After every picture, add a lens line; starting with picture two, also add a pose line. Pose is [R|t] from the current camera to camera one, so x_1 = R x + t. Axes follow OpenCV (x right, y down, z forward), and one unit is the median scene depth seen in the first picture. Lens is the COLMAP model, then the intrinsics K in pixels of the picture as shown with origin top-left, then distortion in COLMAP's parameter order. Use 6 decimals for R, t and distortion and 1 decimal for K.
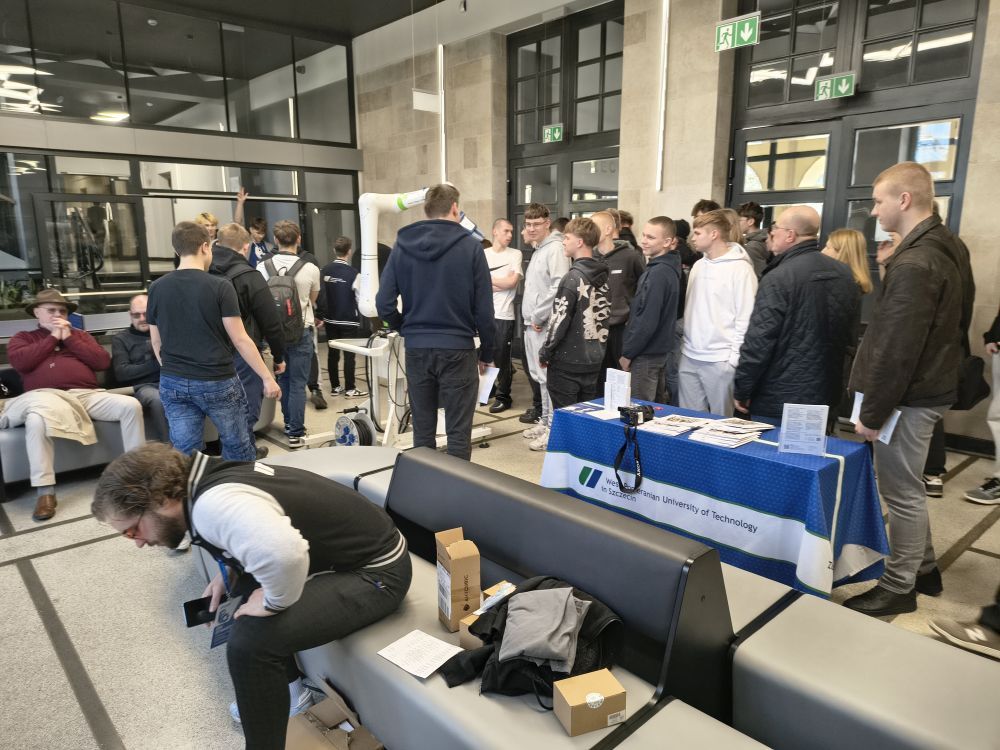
lens RADIAL K [[689.1, 0, 504.5], [0, 689.1, 382.9], [0, 0, 1]] dist [0.023666, -0.026615]
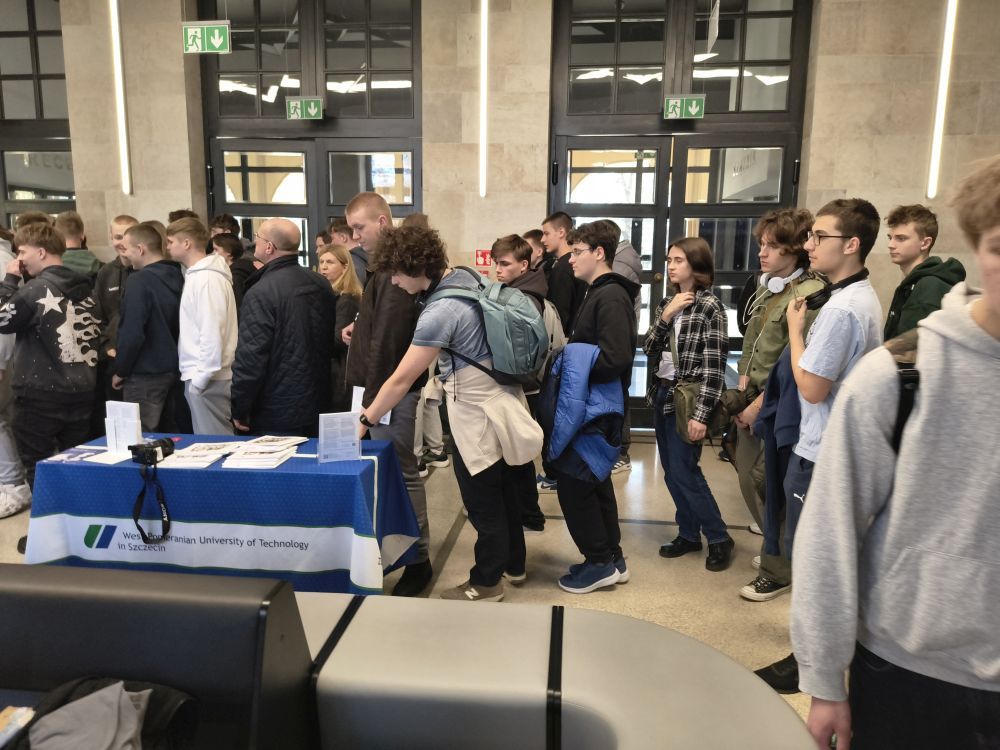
lens RADIAL K [[689.1, 0, 517.6], [0, 689.1, 371.4], [0, 0, 1]] dist [0.023666, -0.026615]
pose [[0.743430, -0.099062, 0.661437, -0.020097], [0.120448, 0.992631, 0.013286, -0.005793], [-0.657879, 0.069791, 0.749883, 0.025548]]
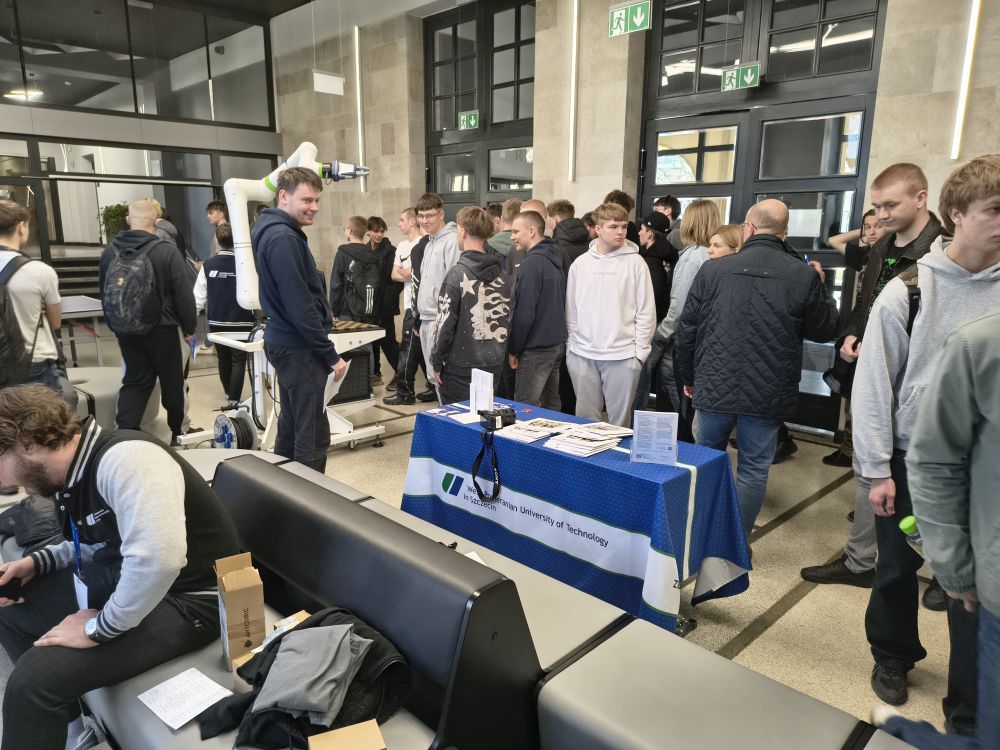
lens RADIAL K [[689.1, 0, 484.2], [0, 689.1, 376.9], [0, 0, 1]] dist [0.023666, -0.026615]
pose [[0.999247, 0.004327, 0.038560, 0.082632], [-0.004608, 0.999964, 0.007186, -0.010756], [-0.038527, -0.007358, 0.999230, 0.036420]]
